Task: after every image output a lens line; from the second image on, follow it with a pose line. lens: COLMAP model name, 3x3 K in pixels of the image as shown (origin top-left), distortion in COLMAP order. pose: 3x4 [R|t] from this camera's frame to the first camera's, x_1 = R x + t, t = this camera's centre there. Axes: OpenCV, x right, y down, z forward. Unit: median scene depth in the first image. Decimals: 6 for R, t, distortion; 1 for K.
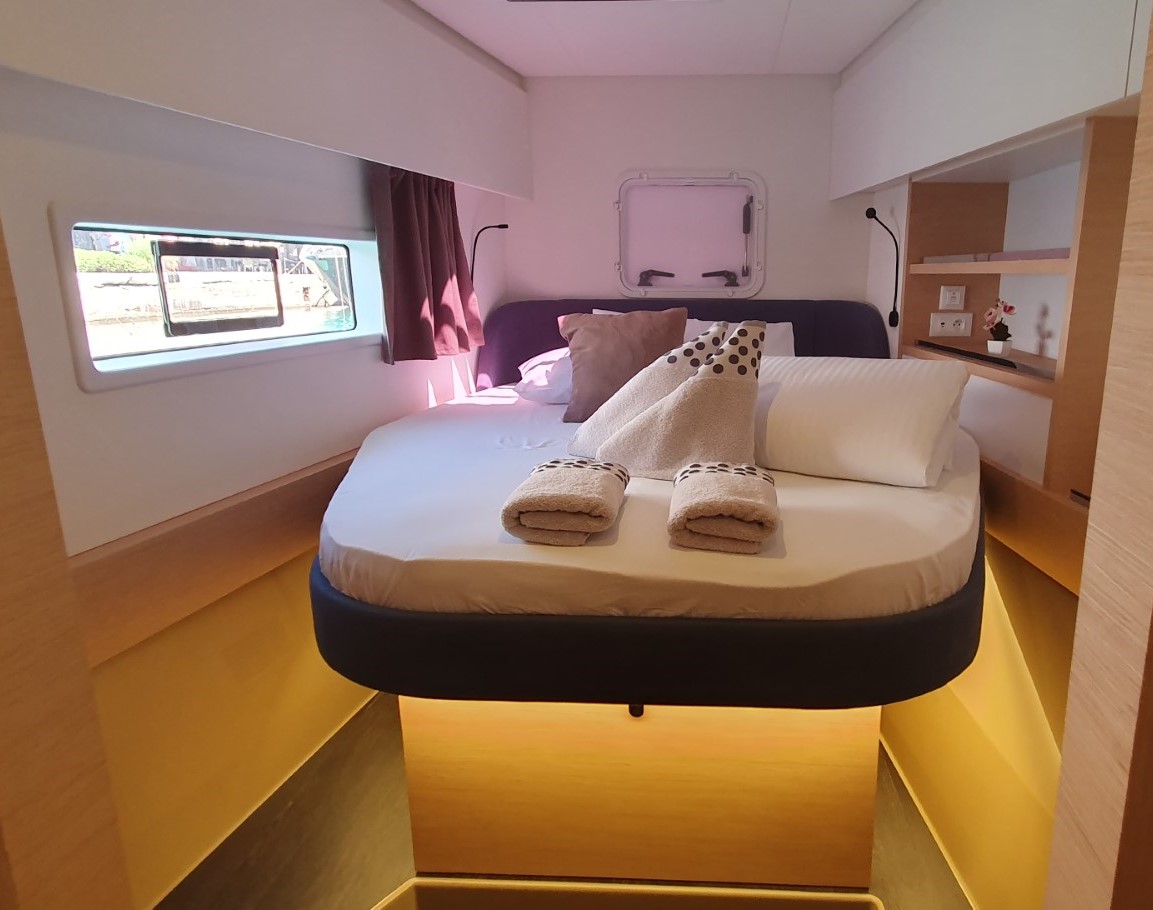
lens RADIAL K [[768.0, 0, 576.5], [0, 768.0, 455.0], [0, 0, 1]] dist [-0.035030, -0.000089]
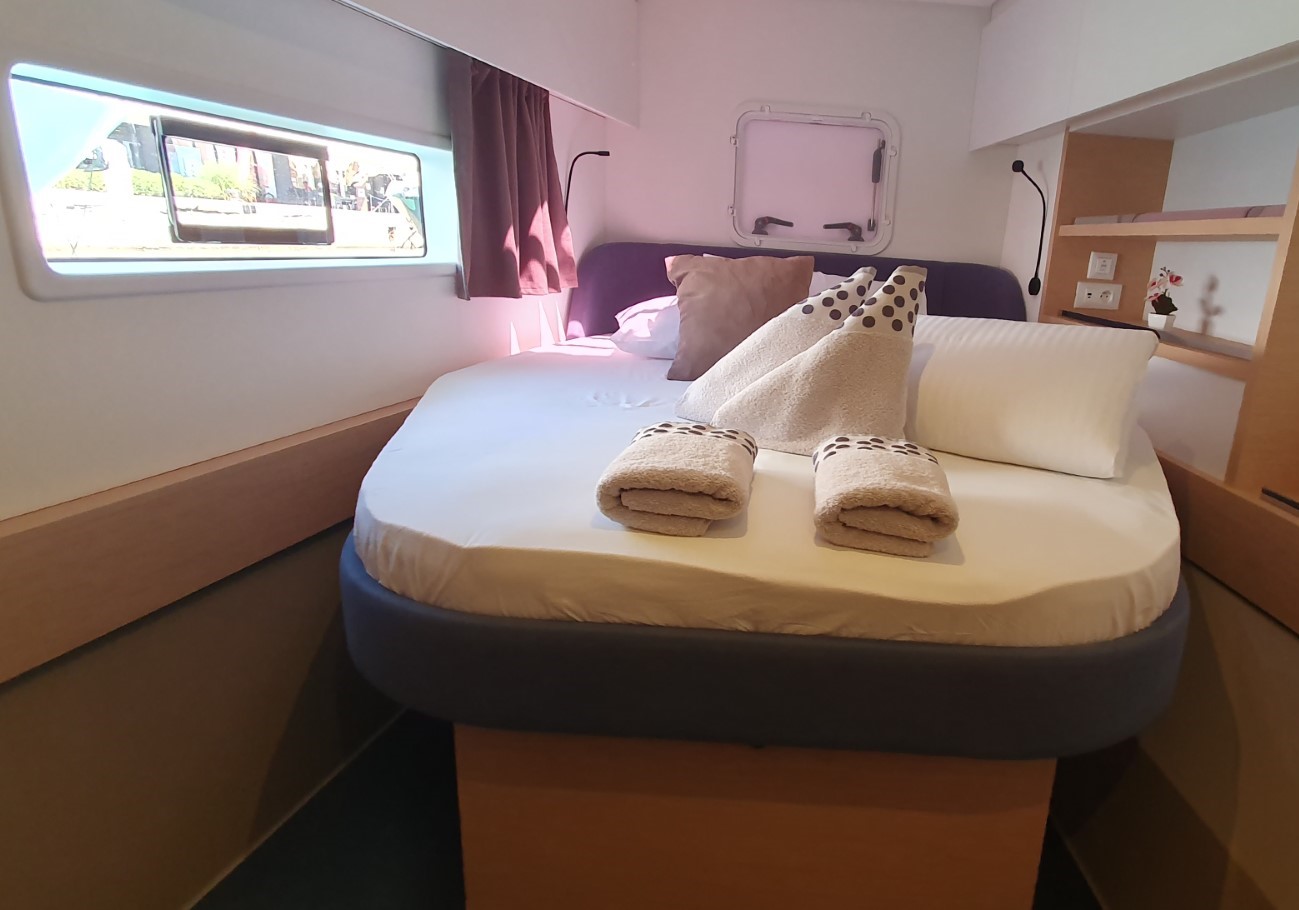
lens RADIAL K [[771.0, 0, 730.8], [0, 771.0, 464.6], [0, 0, 1]] dist [0.003366, 0.004247]
pose [[0.994985, 0.046757, 0.088427, -0.019662], [-0.051835, 0.997082, 0.056033, 0.000799], [-0.085549, -0.060335, 0.994505, 0.131015]]
